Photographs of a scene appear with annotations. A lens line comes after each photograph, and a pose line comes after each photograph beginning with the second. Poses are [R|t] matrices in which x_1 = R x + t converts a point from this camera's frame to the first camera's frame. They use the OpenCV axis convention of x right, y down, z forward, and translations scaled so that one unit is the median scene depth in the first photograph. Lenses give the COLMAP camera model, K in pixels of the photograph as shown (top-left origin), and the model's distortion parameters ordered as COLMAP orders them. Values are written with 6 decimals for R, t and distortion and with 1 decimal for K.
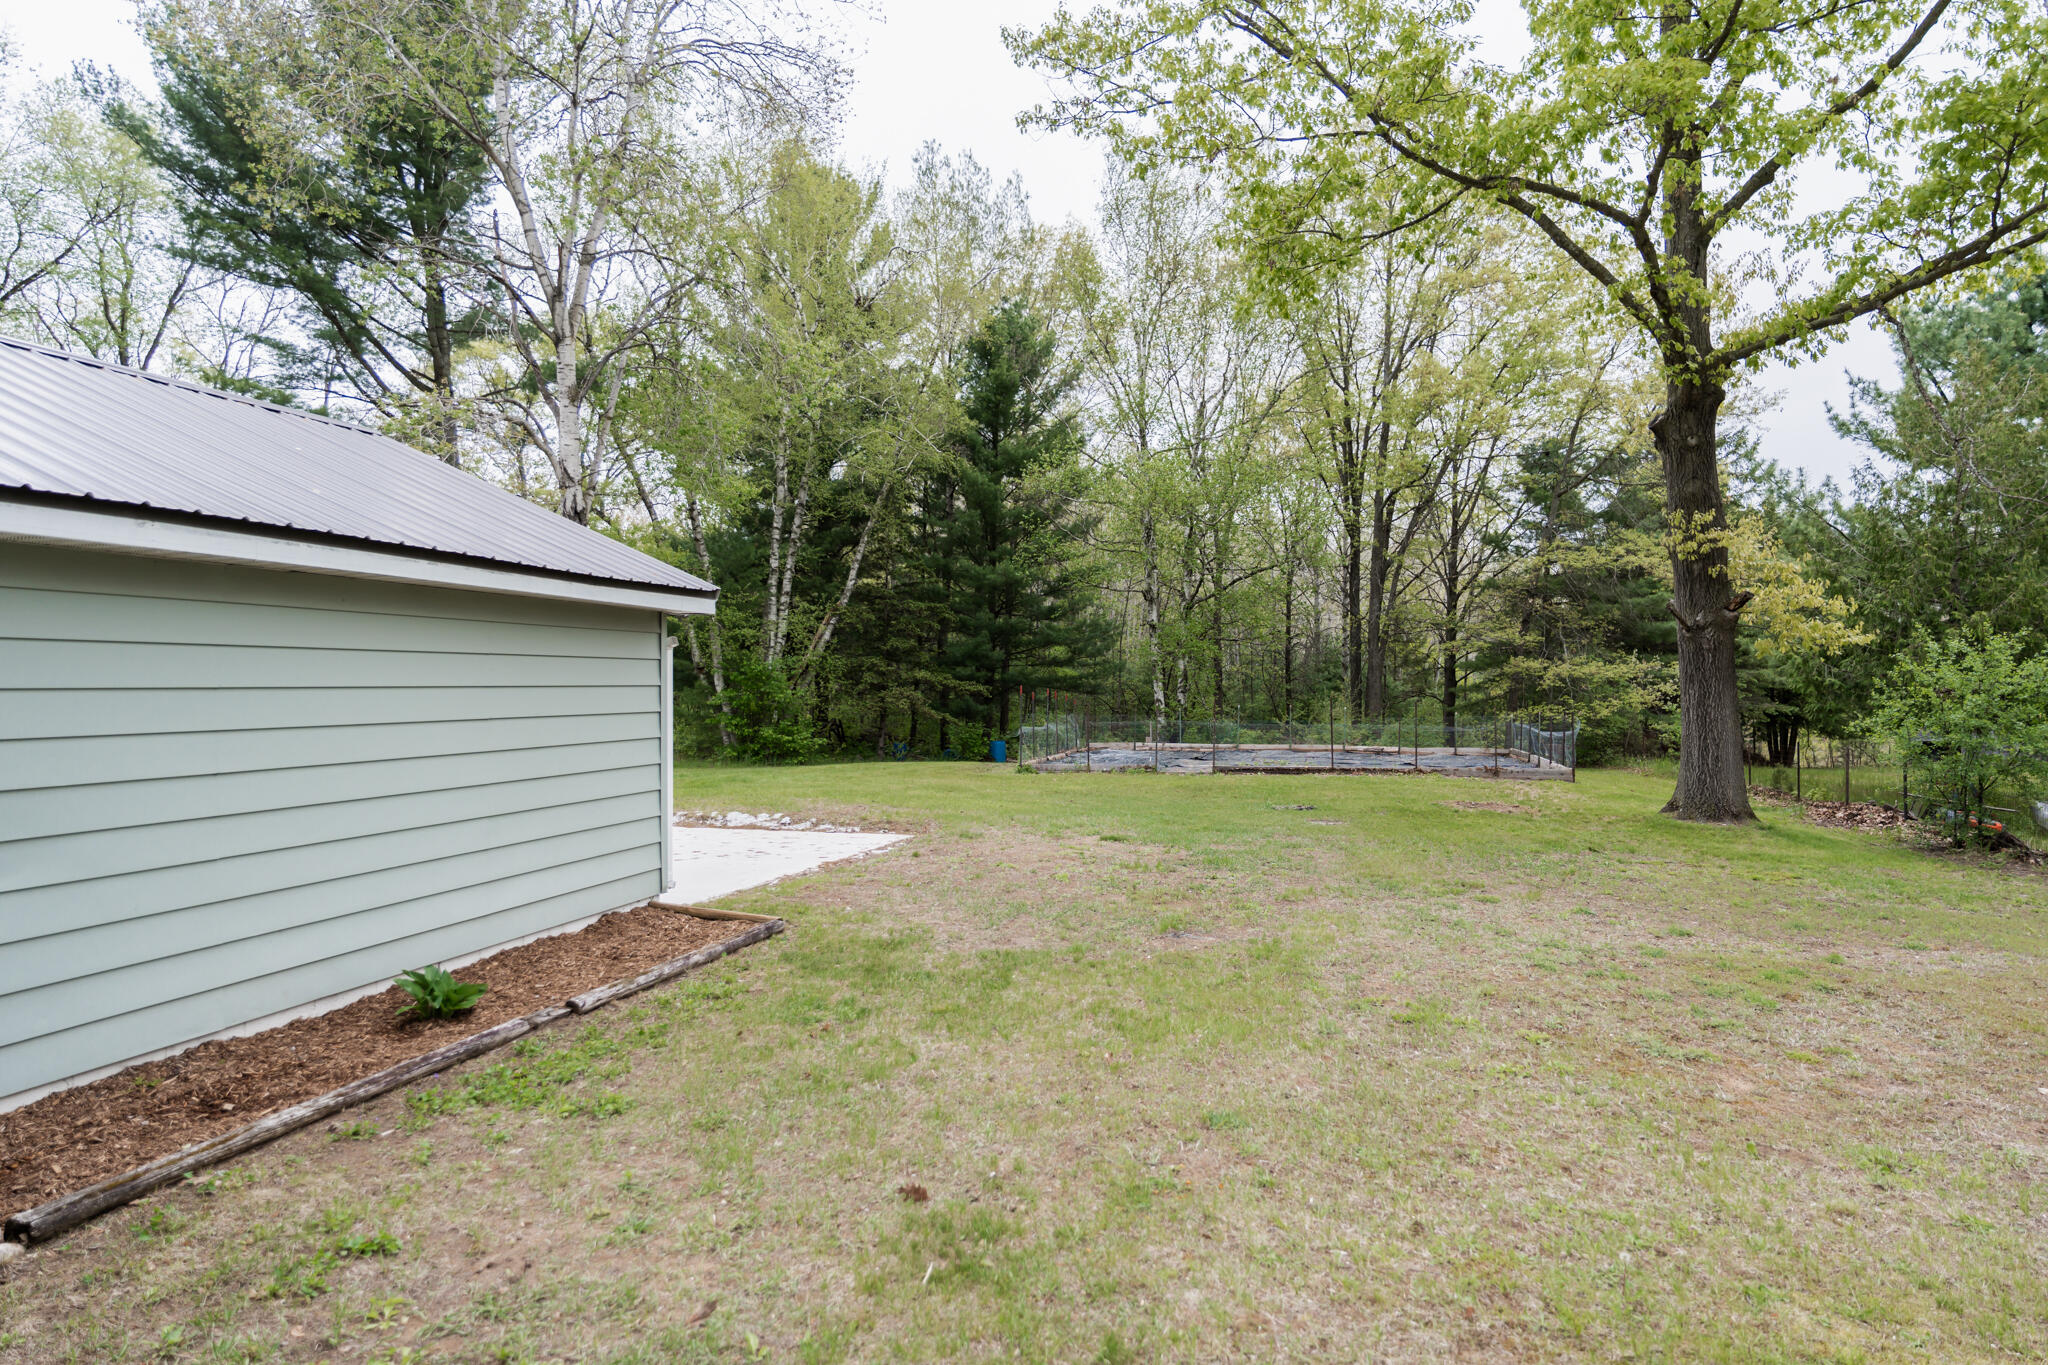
lens RADIAL K [[1204.5, 0, 1024.0], [0, 1204.5, 682.5], [0, 0, 1]] dist [0.006266, 0.004201]
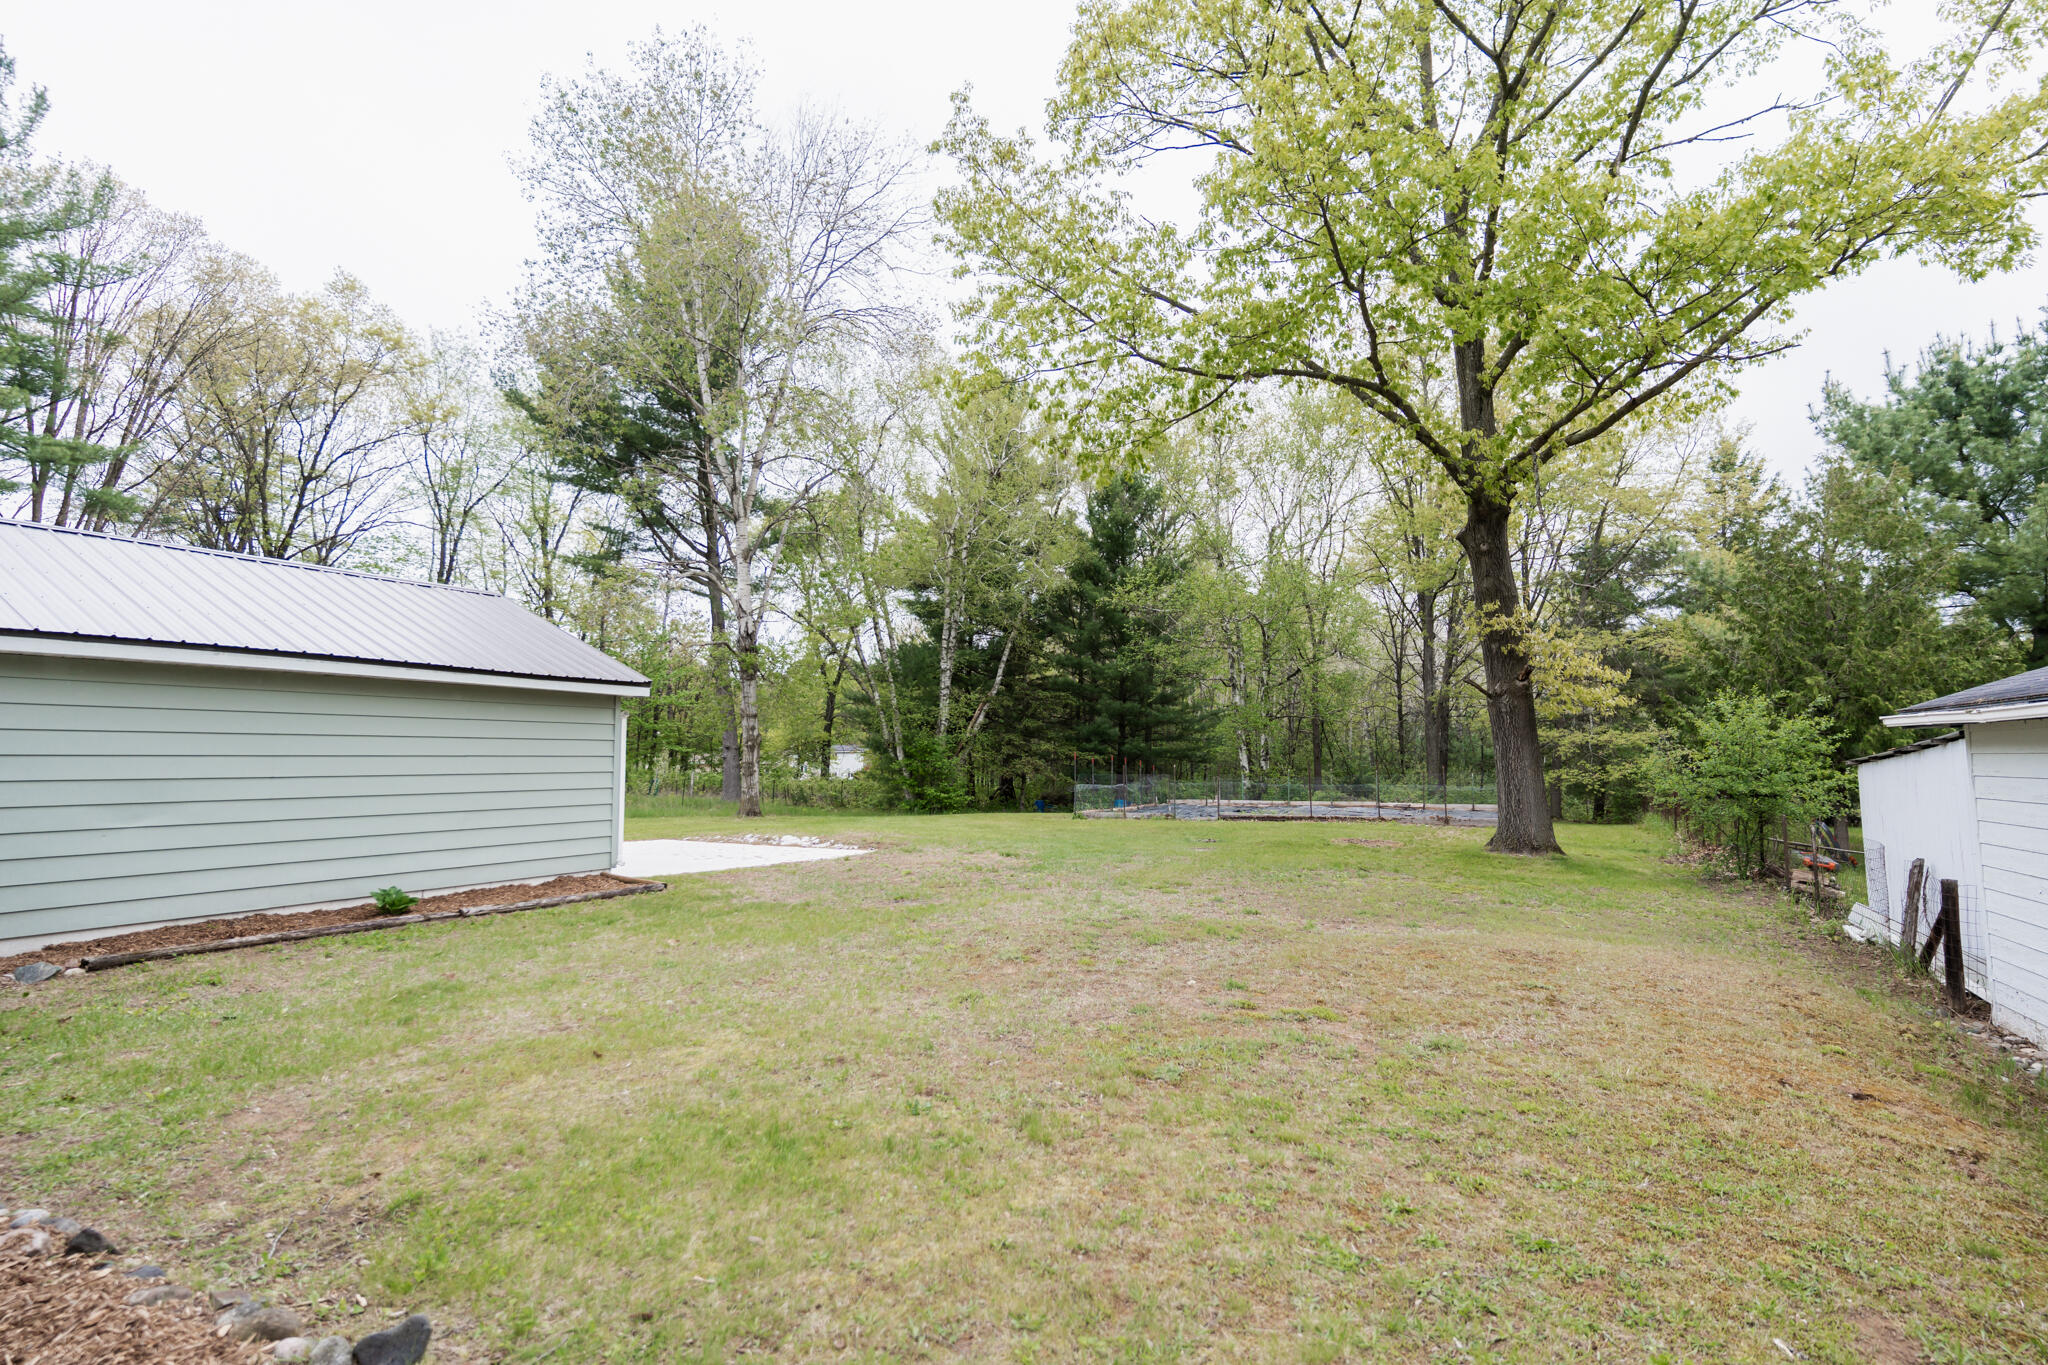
lens RADIAL K [[990.0, 0, 1024.0], [0, 990.0, 682.5], [0, 0, 1]] dist [0.005838, 0.000275]
pose [[0.969903, -0.024434, -0.242261, 0.171933], [0.005140, 0.996785, -0.079955, 0.010574], [0.243436, 0.076304, 0.966911, -0.053485]]
